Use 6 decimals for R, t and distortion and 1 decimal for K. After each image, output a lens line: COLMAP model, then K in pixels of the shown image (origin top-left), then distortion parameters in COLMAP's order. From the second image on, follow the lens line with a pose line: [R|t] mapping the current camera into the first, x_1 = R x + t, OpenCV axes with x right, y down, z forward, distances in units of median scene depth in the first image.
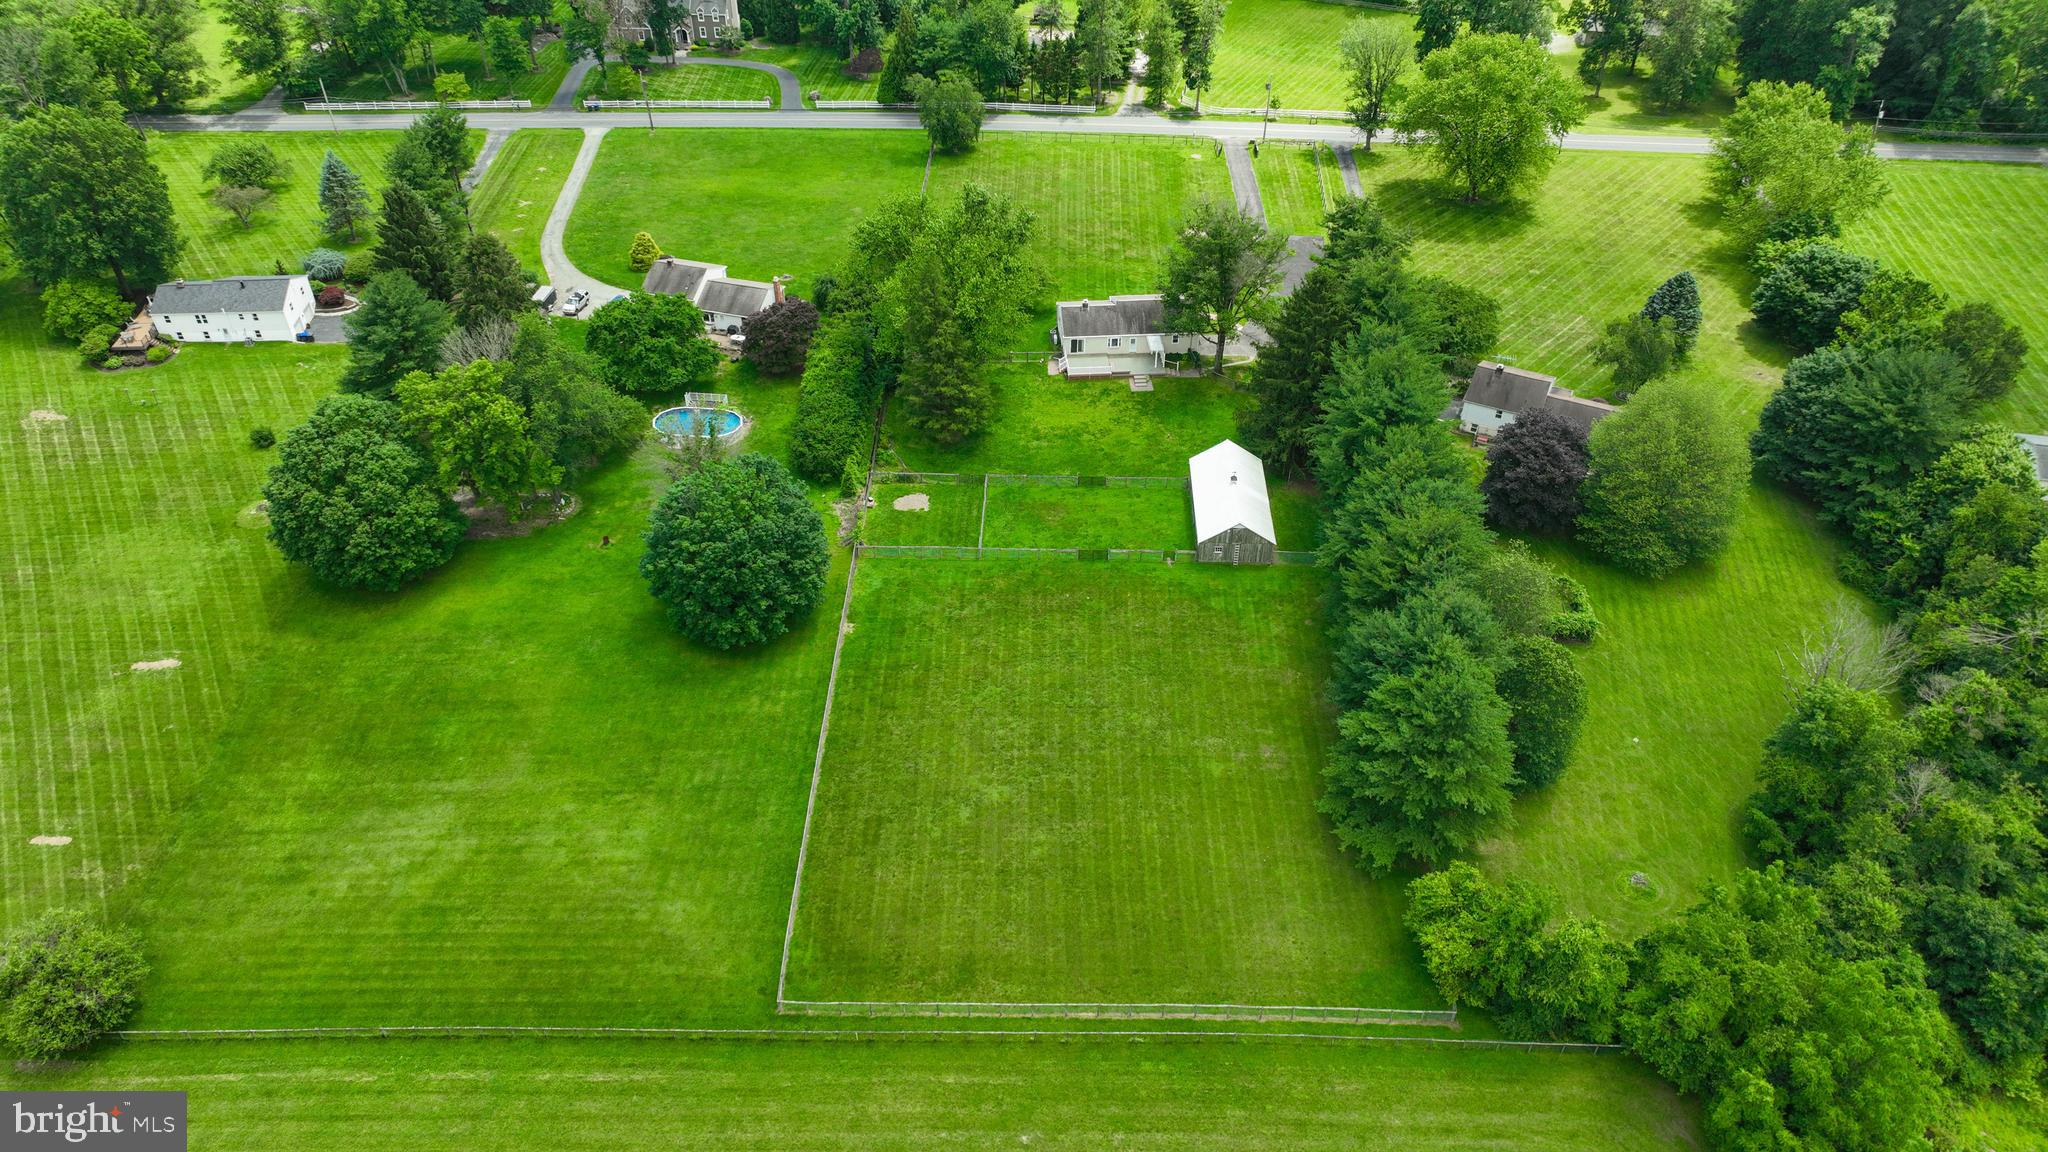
lens RADIAL K [[1437.9, 0, 1029.2], [0, 1437.9, 577.8], [0, 0, 1]] dist [-0.002457, 0.018414]
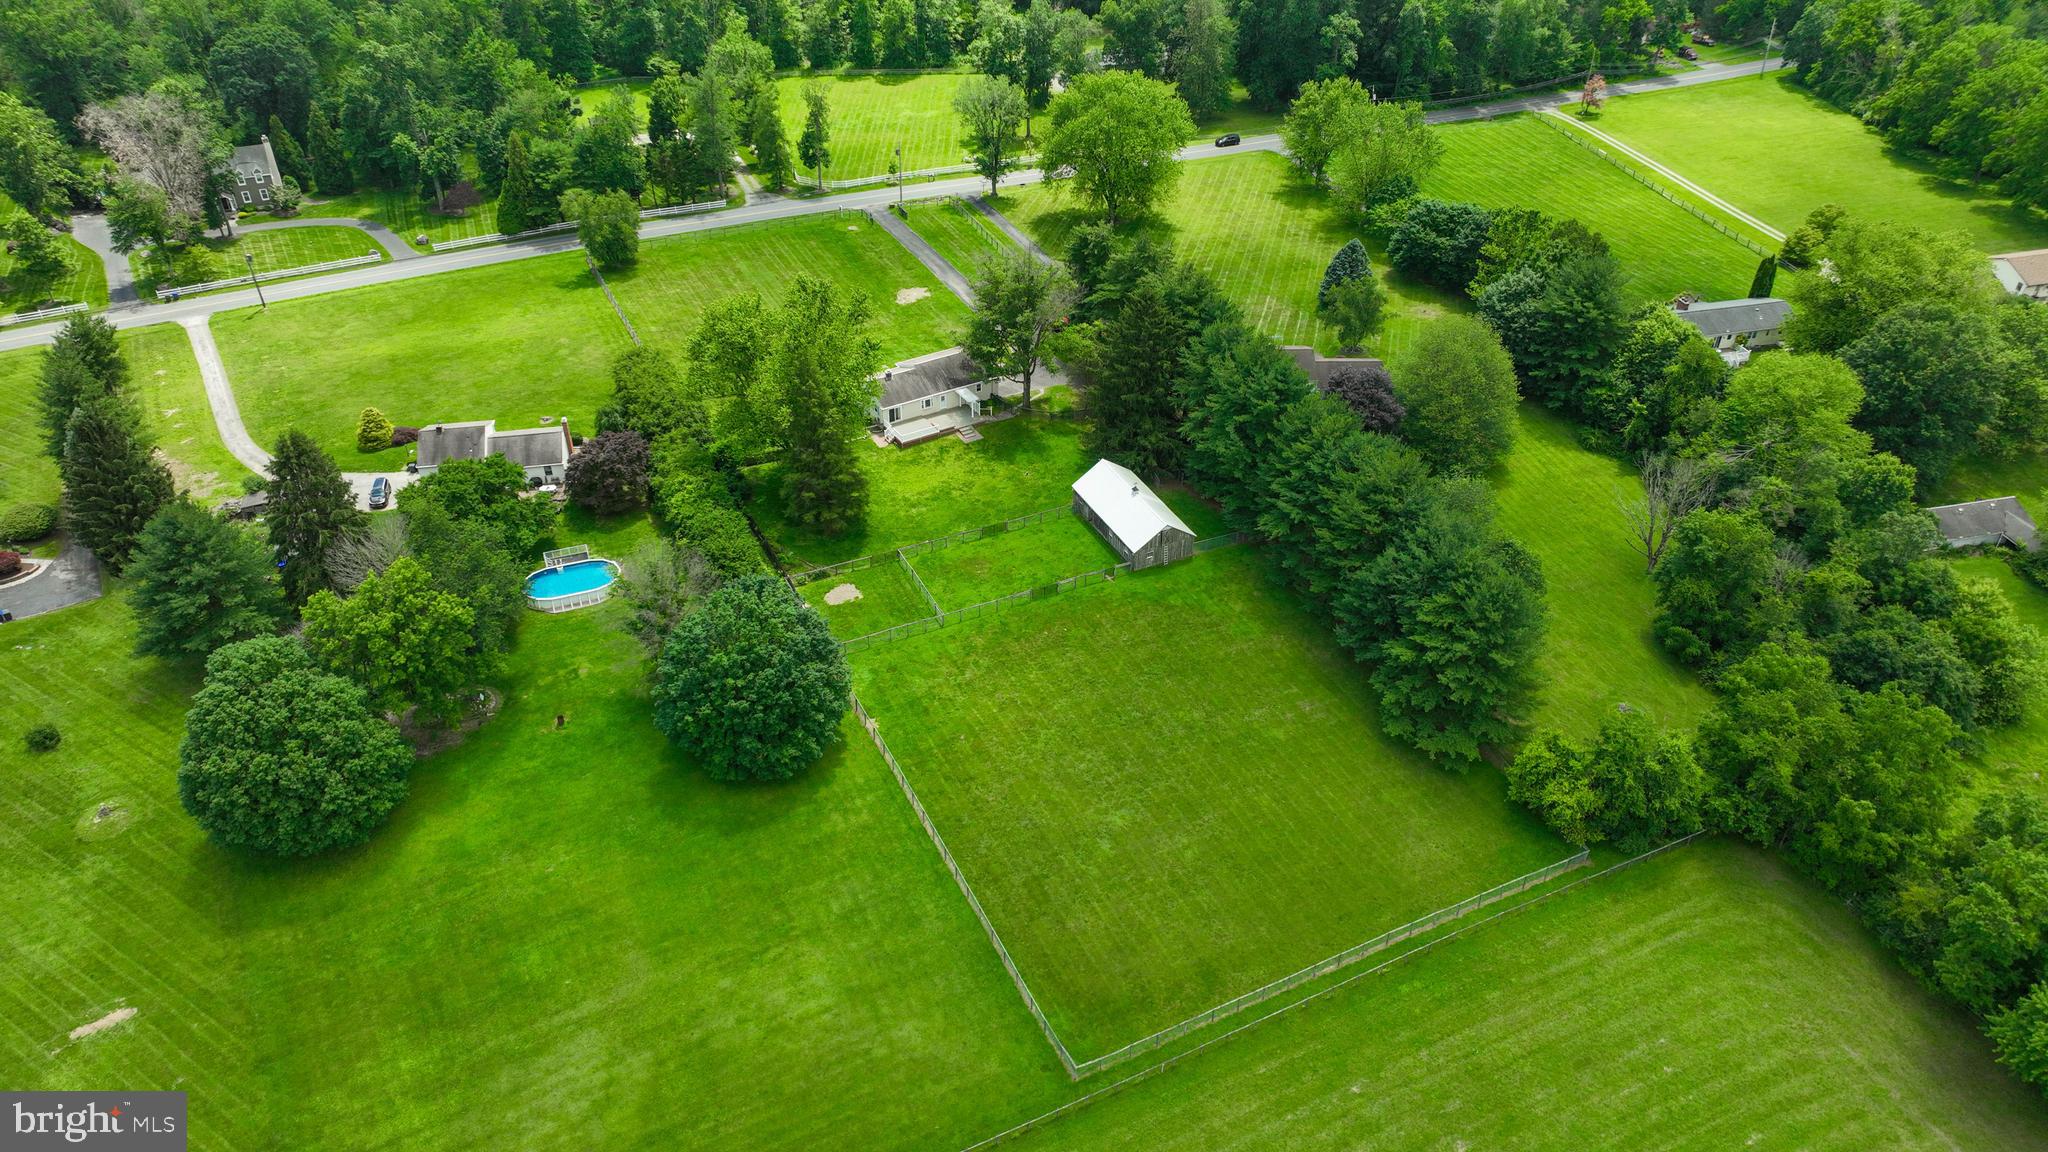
lens RADIAL K [[1437.9, 0, 1029.2], [0, 1437.9, 577.8], [0, 0, 1]] dist [-0.002457, 0.018414]
pose [[0.890749, -0.264078, 0.369905, -0.360740], [0.283150, 0.959071, 0.002850, -0.032602], [-0.355518, 0.102200, 0.929065, 0.037600]]
